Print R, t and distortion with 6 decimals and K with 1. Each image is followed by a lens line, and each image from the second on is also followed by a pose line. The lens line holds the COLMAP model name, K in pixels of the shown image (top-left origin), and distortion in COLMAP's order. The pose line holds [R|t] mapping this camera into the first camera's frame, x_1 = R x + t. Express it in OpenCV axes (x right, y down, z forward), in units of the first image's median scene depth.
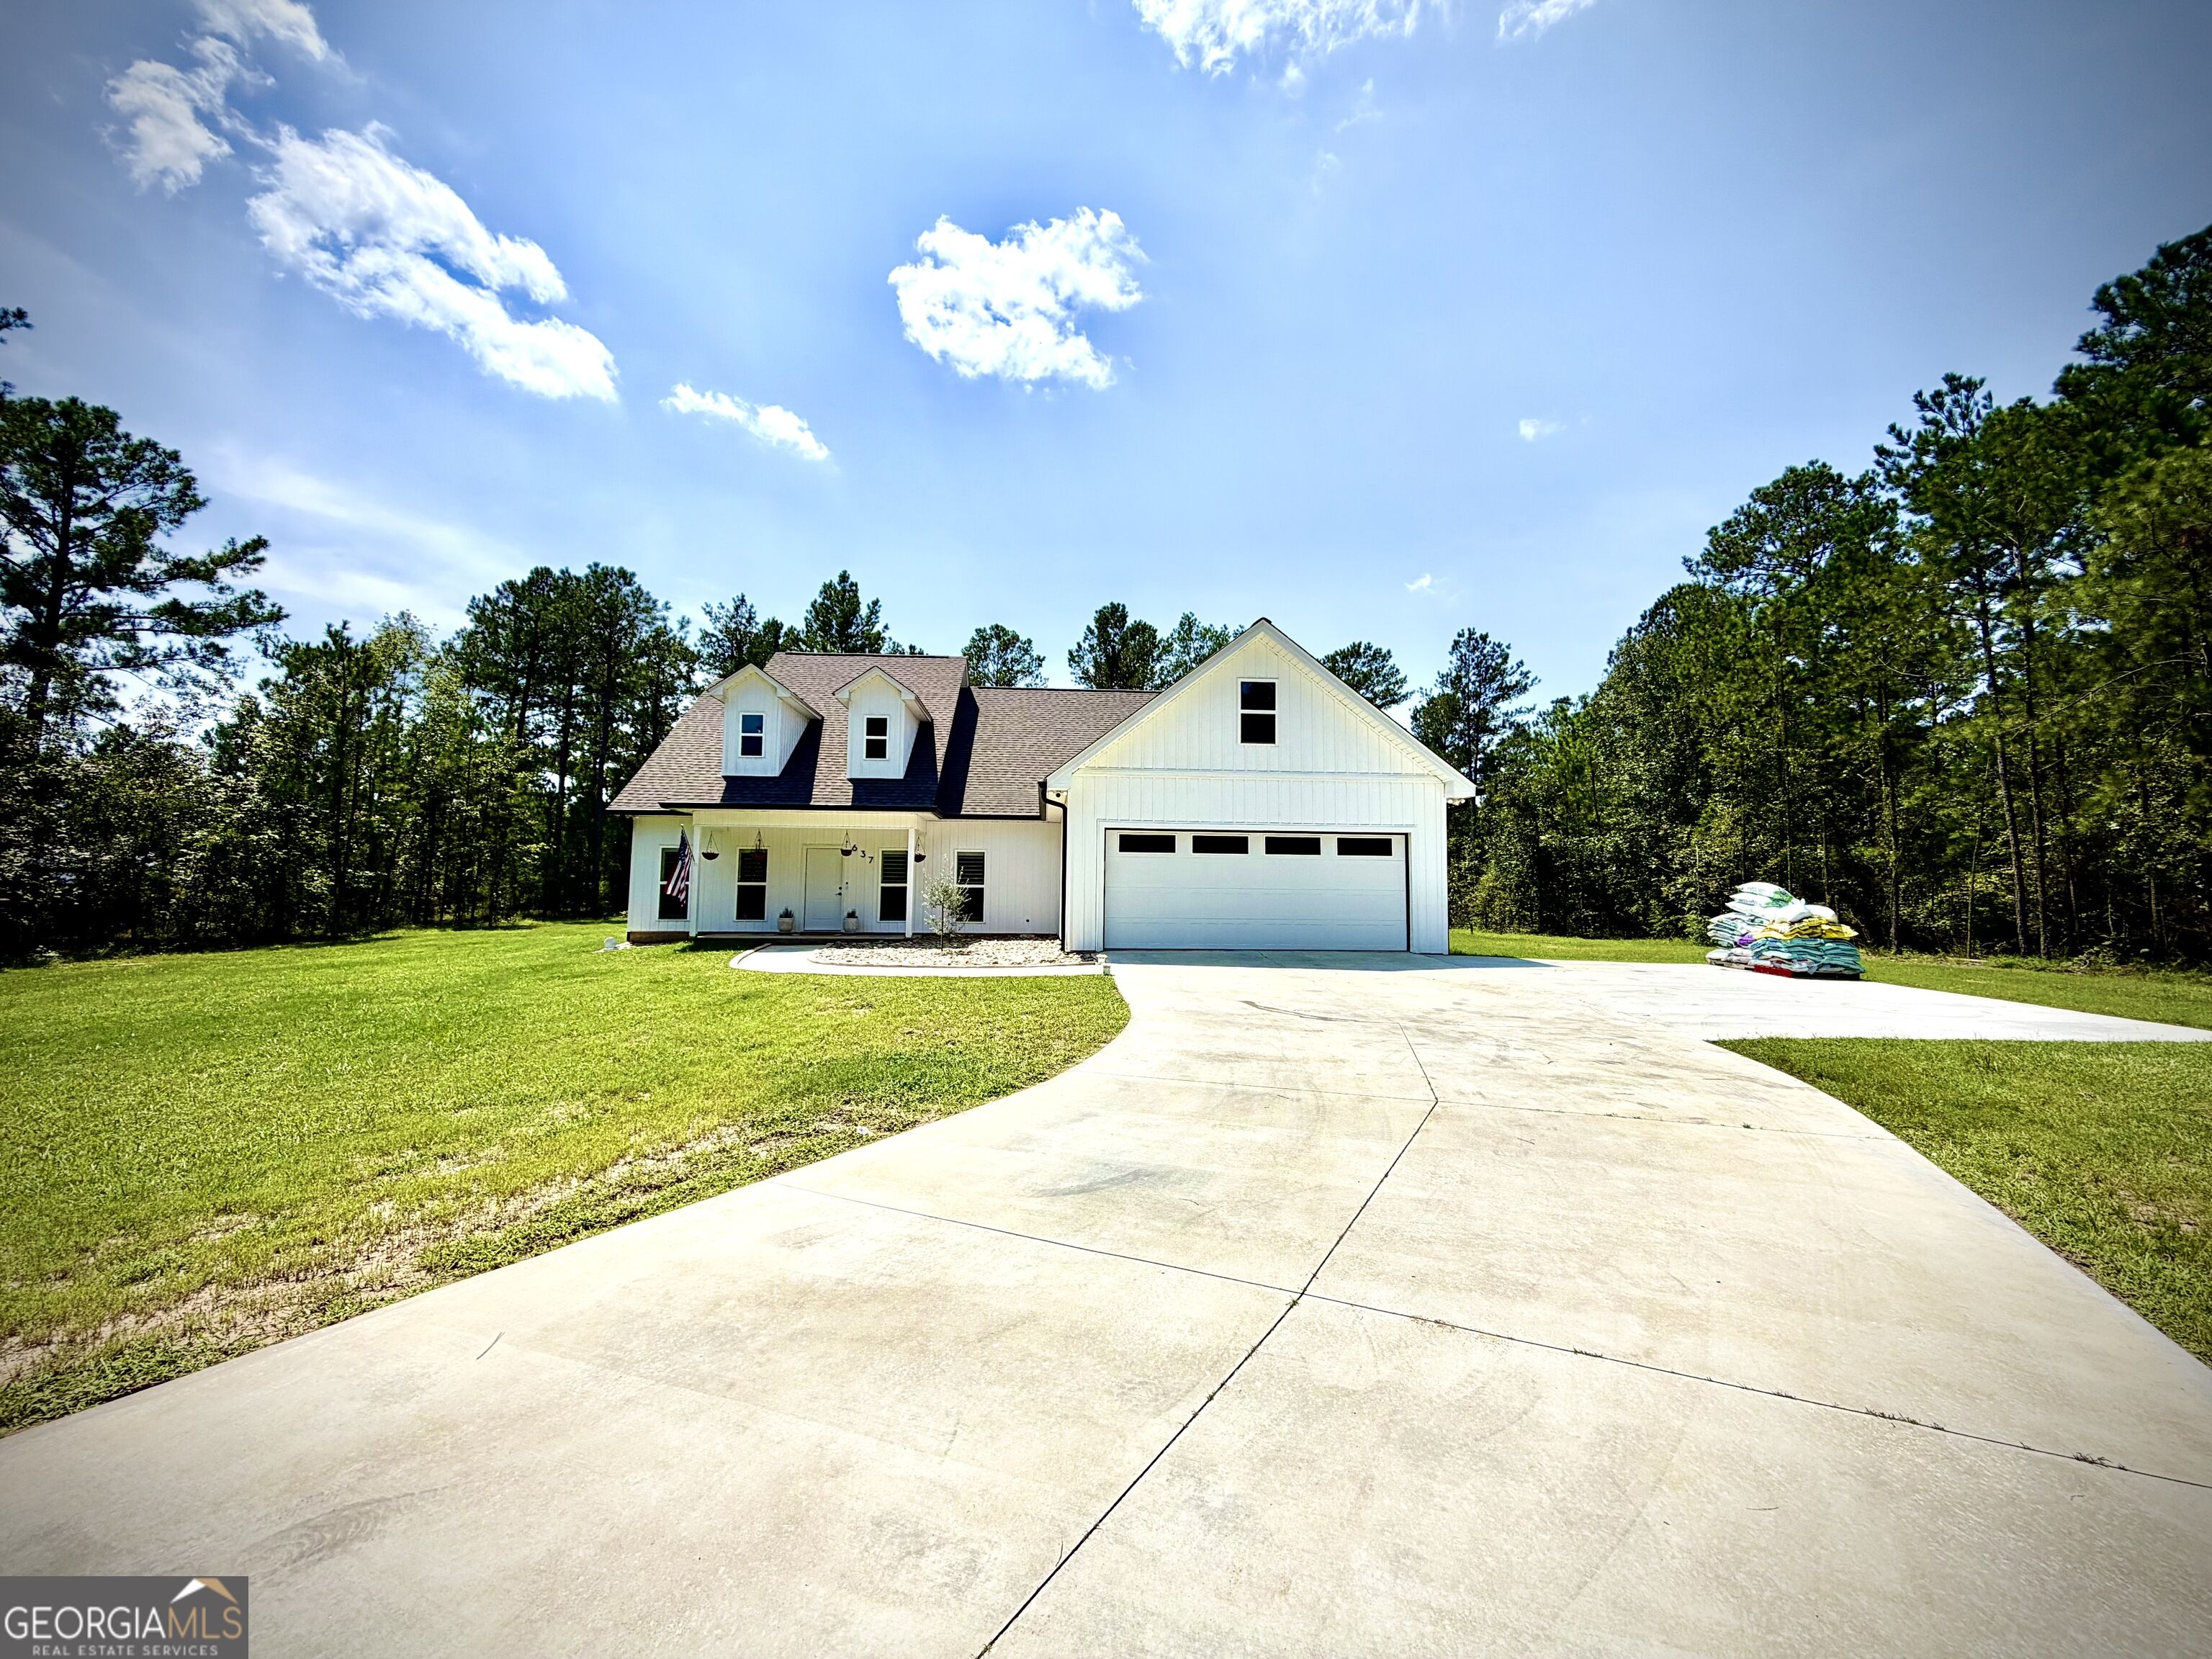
lens RADIAL K [[881.3, 0, 1106.0], [0, 881.3, 829.5], [0, 0, 1]] dist [-0.000702, 0.000020]
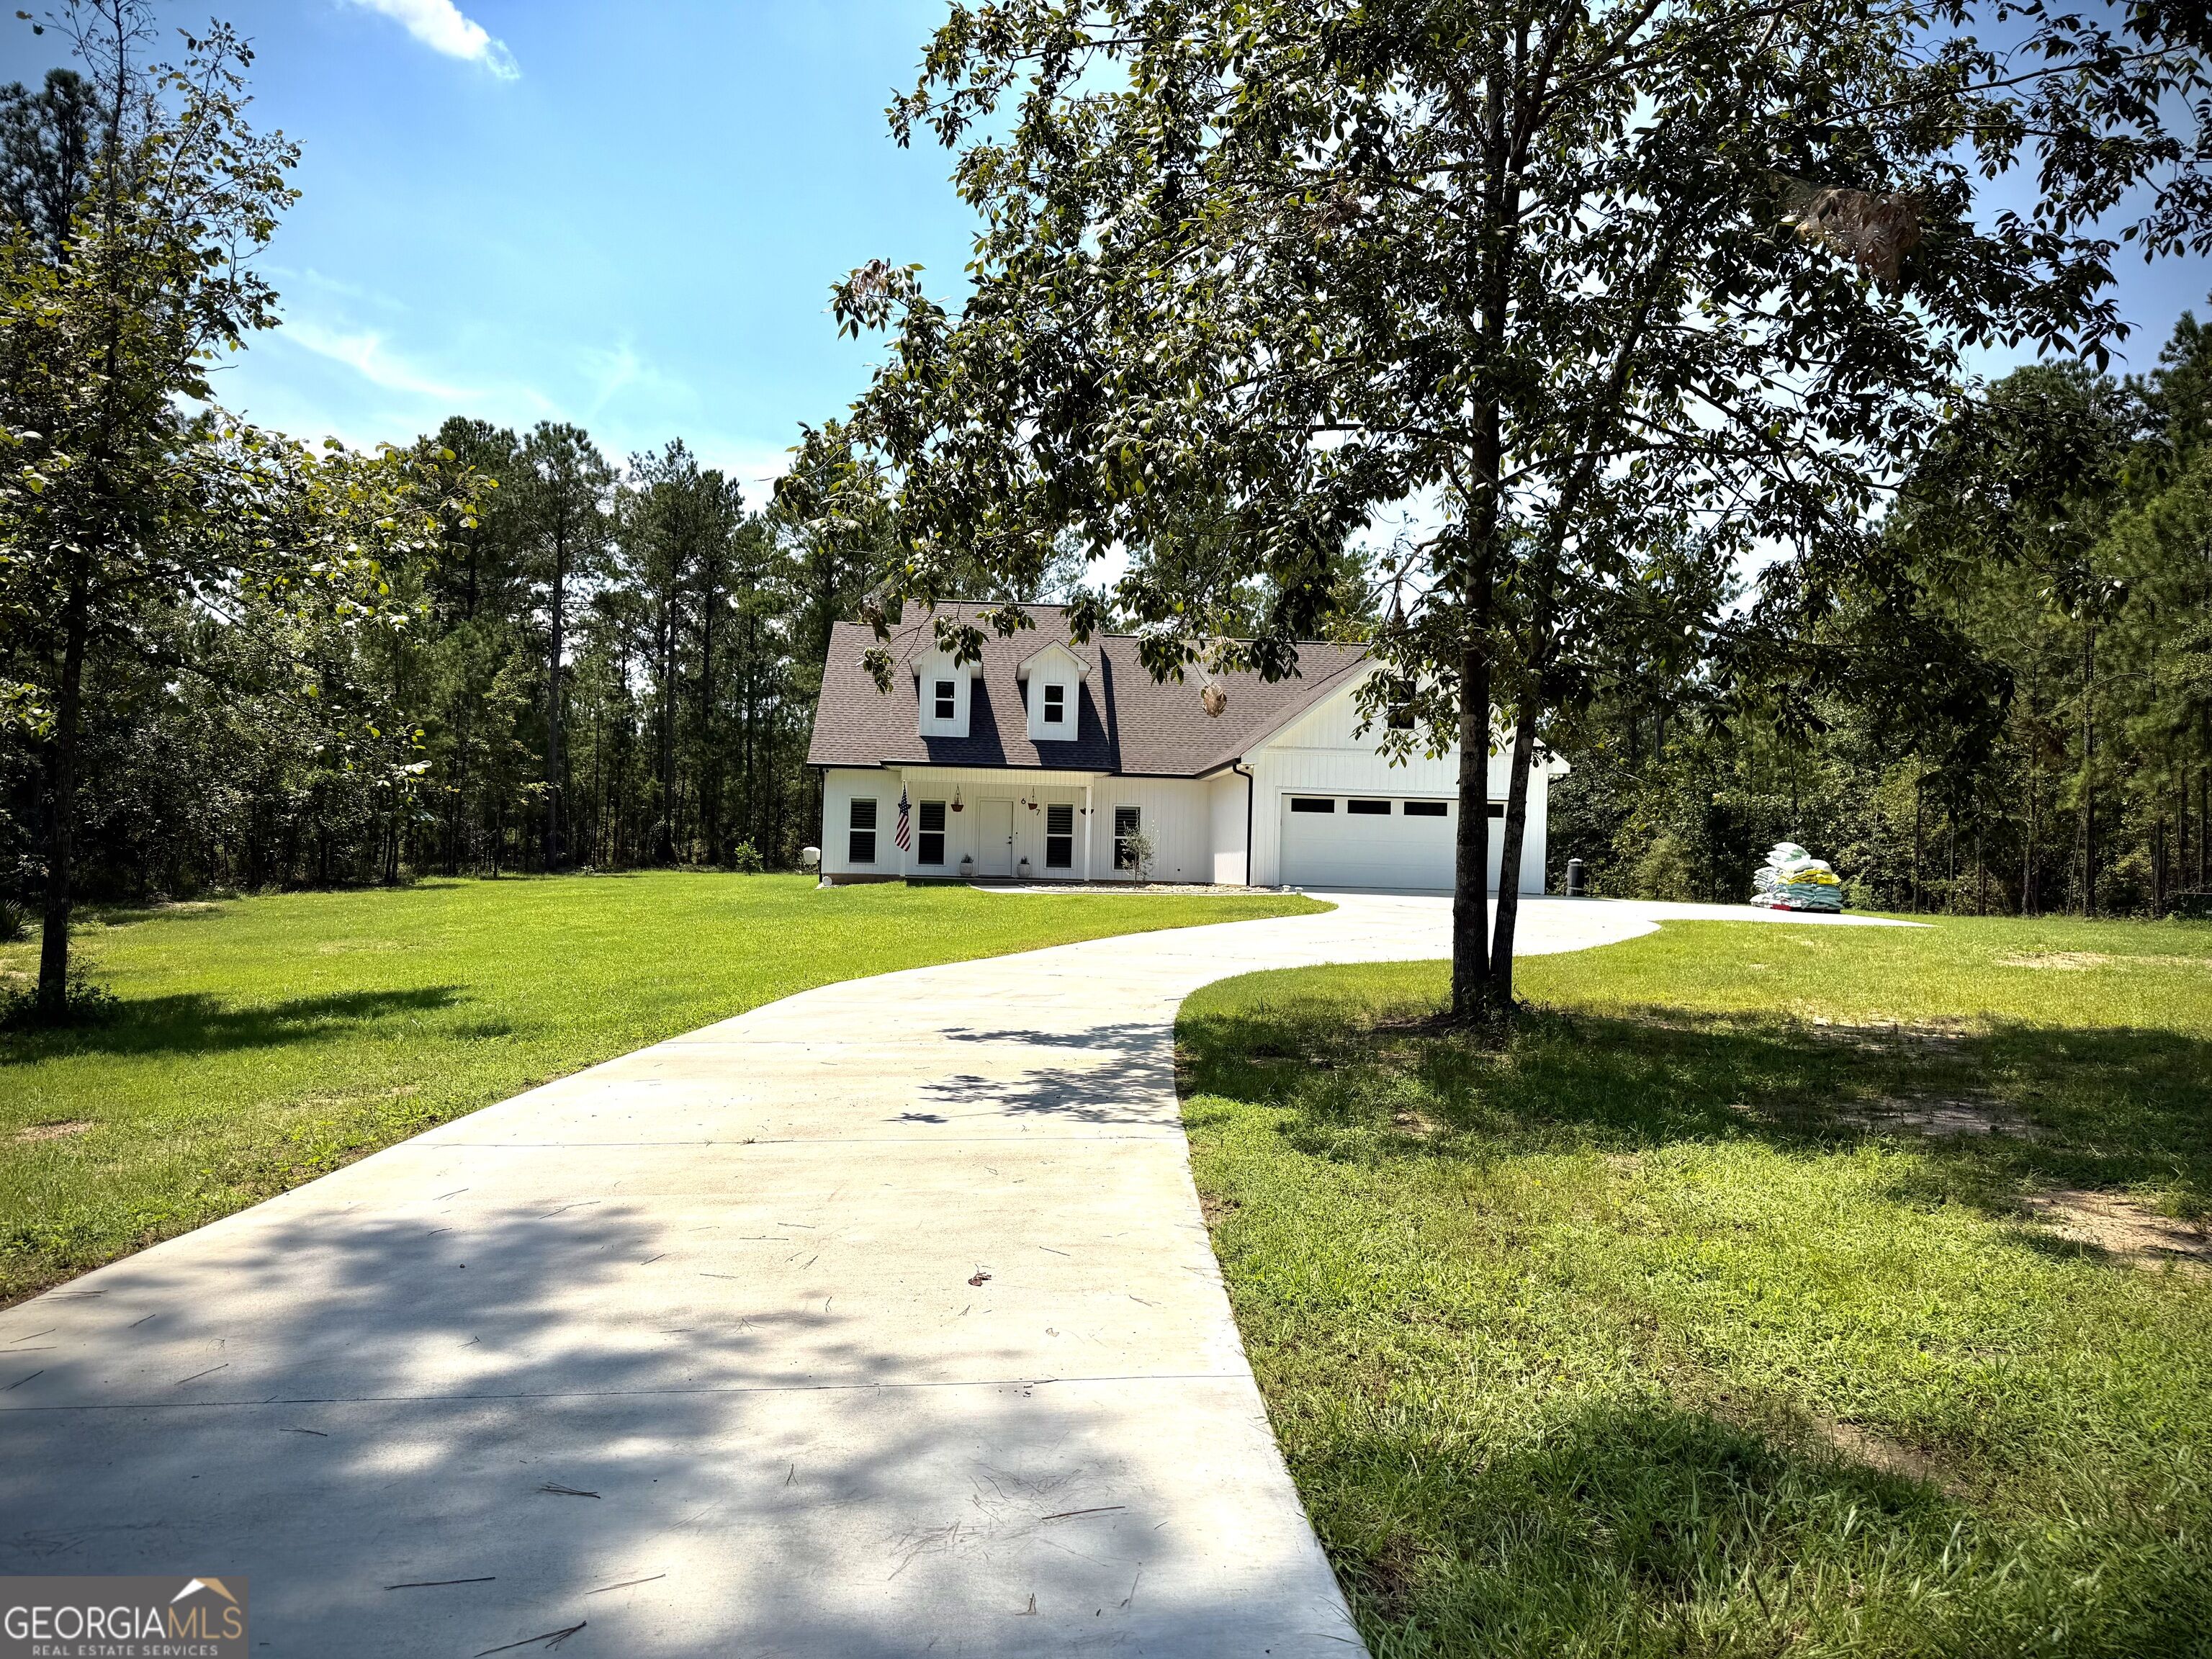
lens RADIAL K [[1536.0, 0, 1106.0], [0, 1536.0, 829.5], [0, 0, 1]] dist [0.112025, 0.000173]
pose [[0.999793, 0.016371, 0.012079, -0.206987], [-0.016942, 0.998666, 0.048770, -0.039244], [-0.011265, -0.048964, 0.998737, -0.924067]]
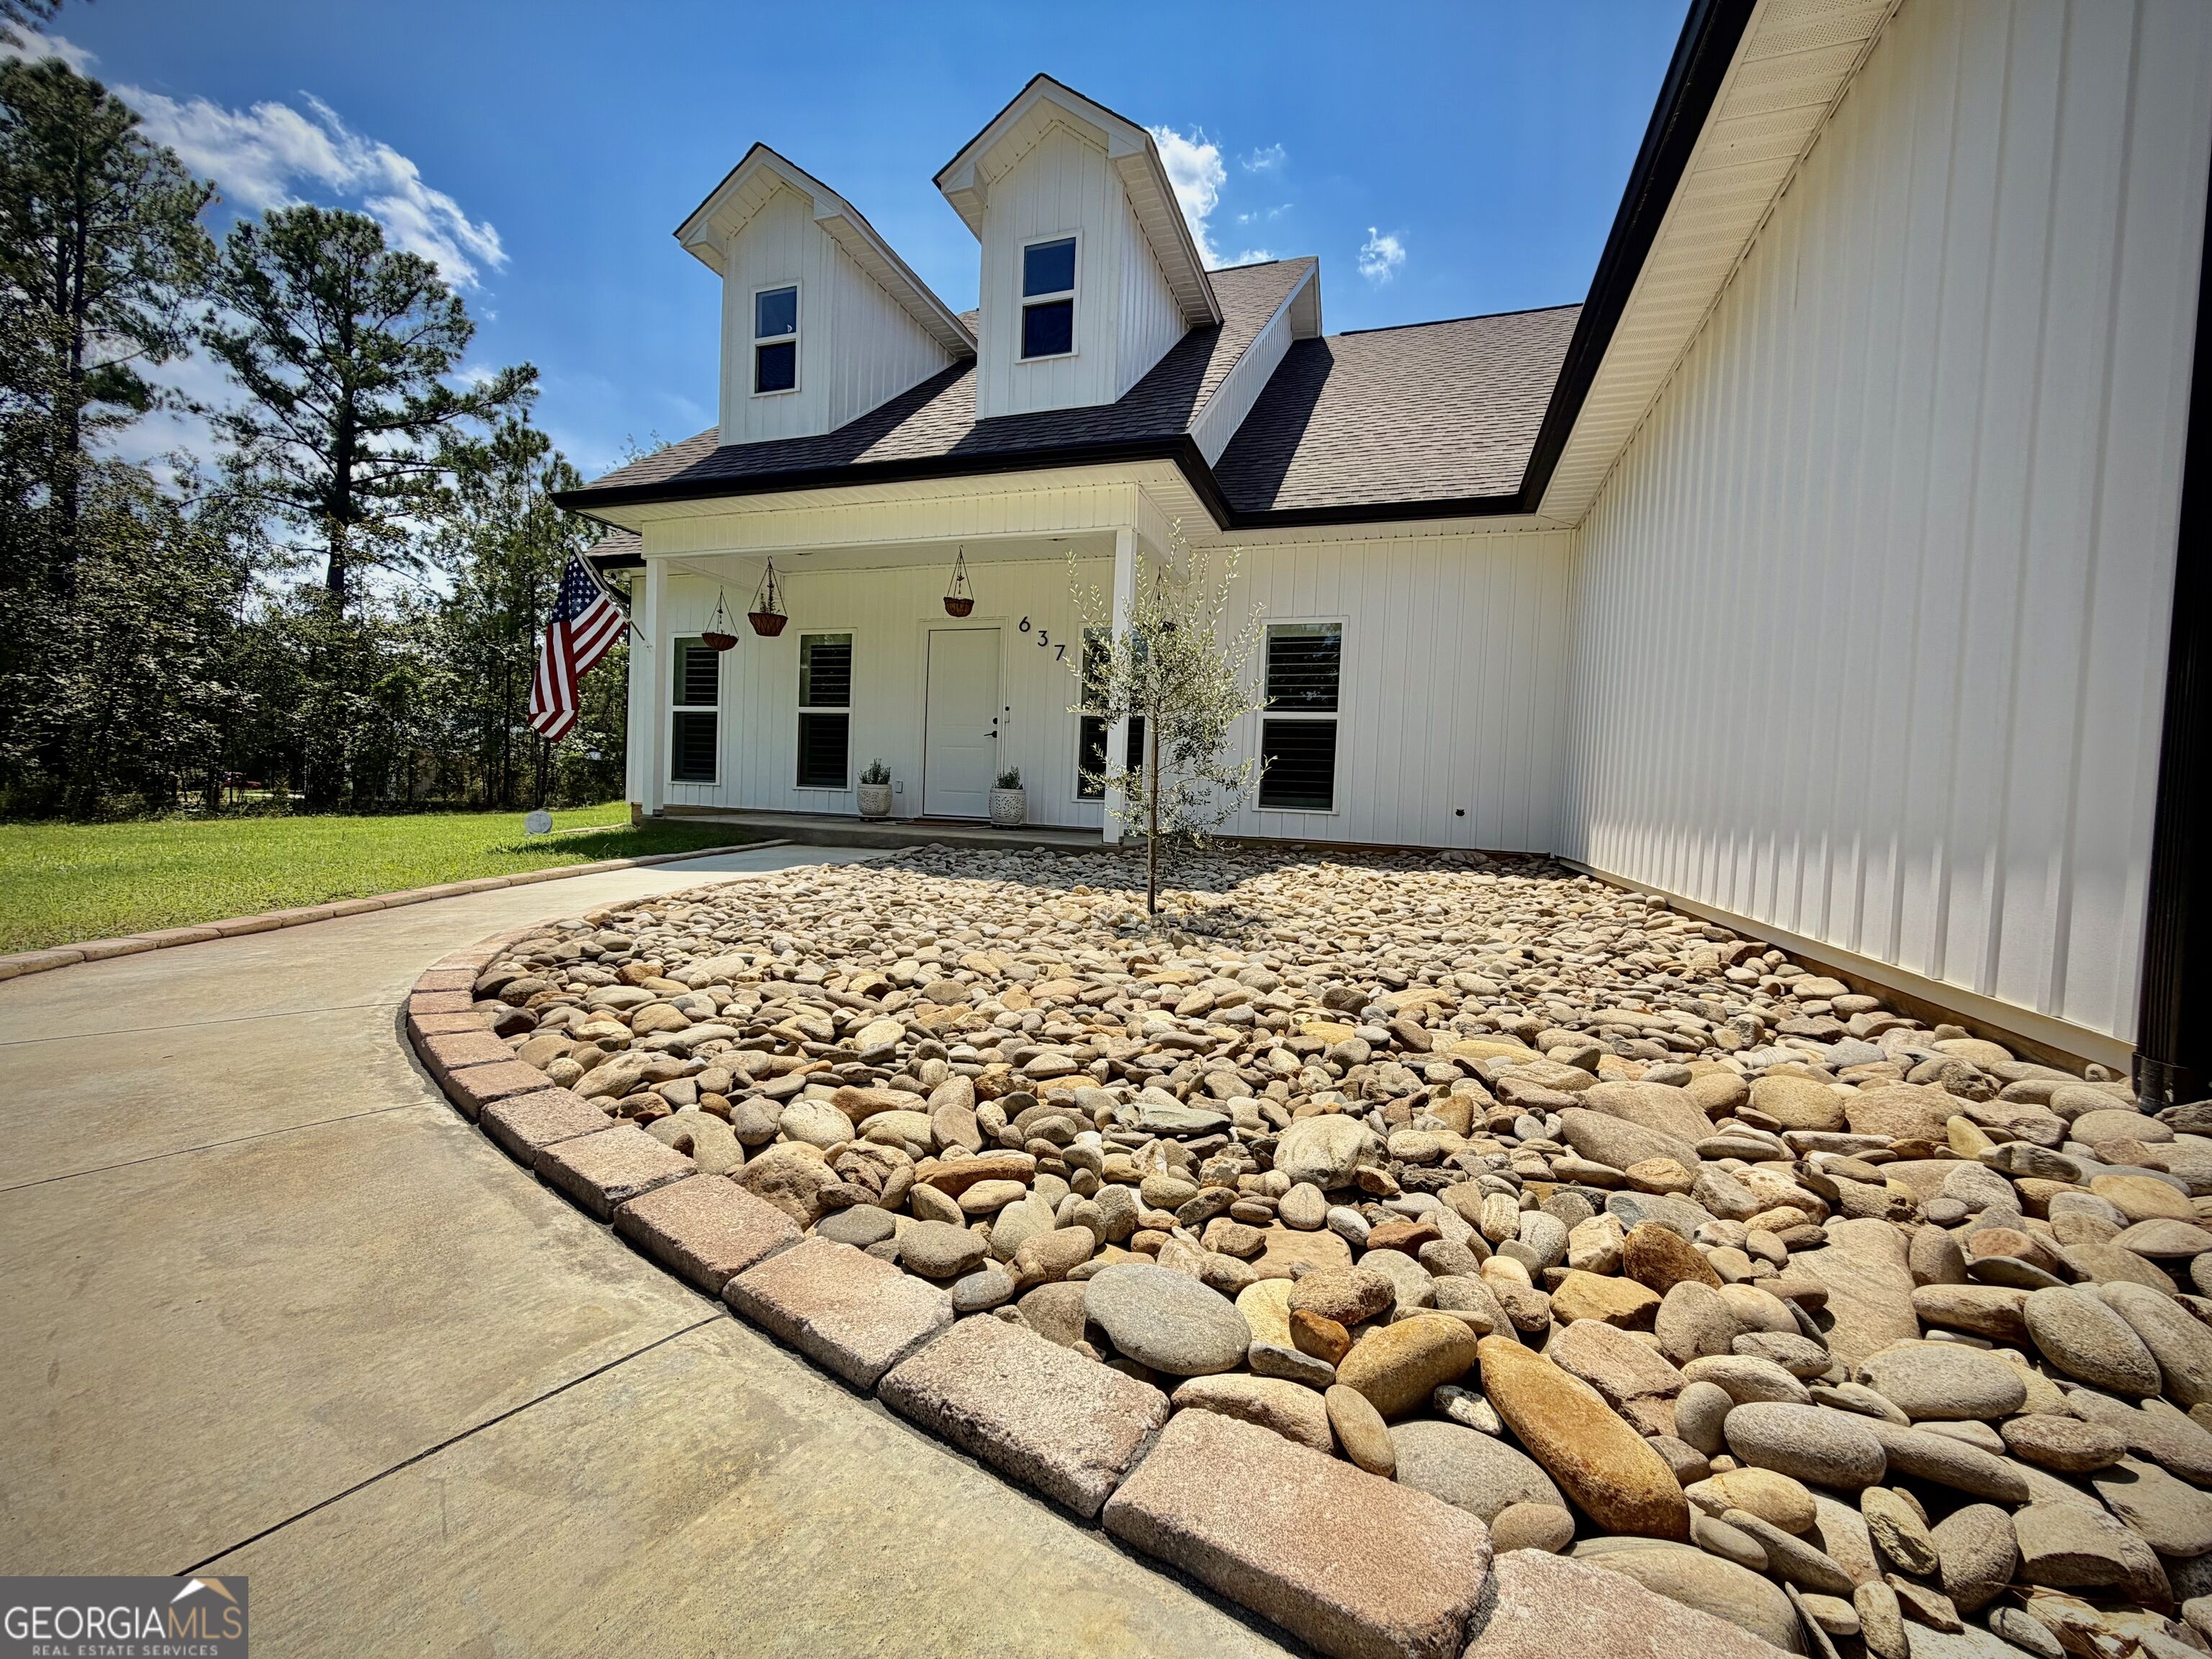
lens RADIAL K [[881.3, 0, 1106.0], [0, 881.3, 829.5], [0, 0, 1]] dist [-0.000702, 0.000020]
pose [[0.921447, 0.044467, -0.385950, -0.083834], [-0.002776, 0.994156, 0.107913, 0.073422], [0.388493, -0.098365, 0.916186, 0.626846]]
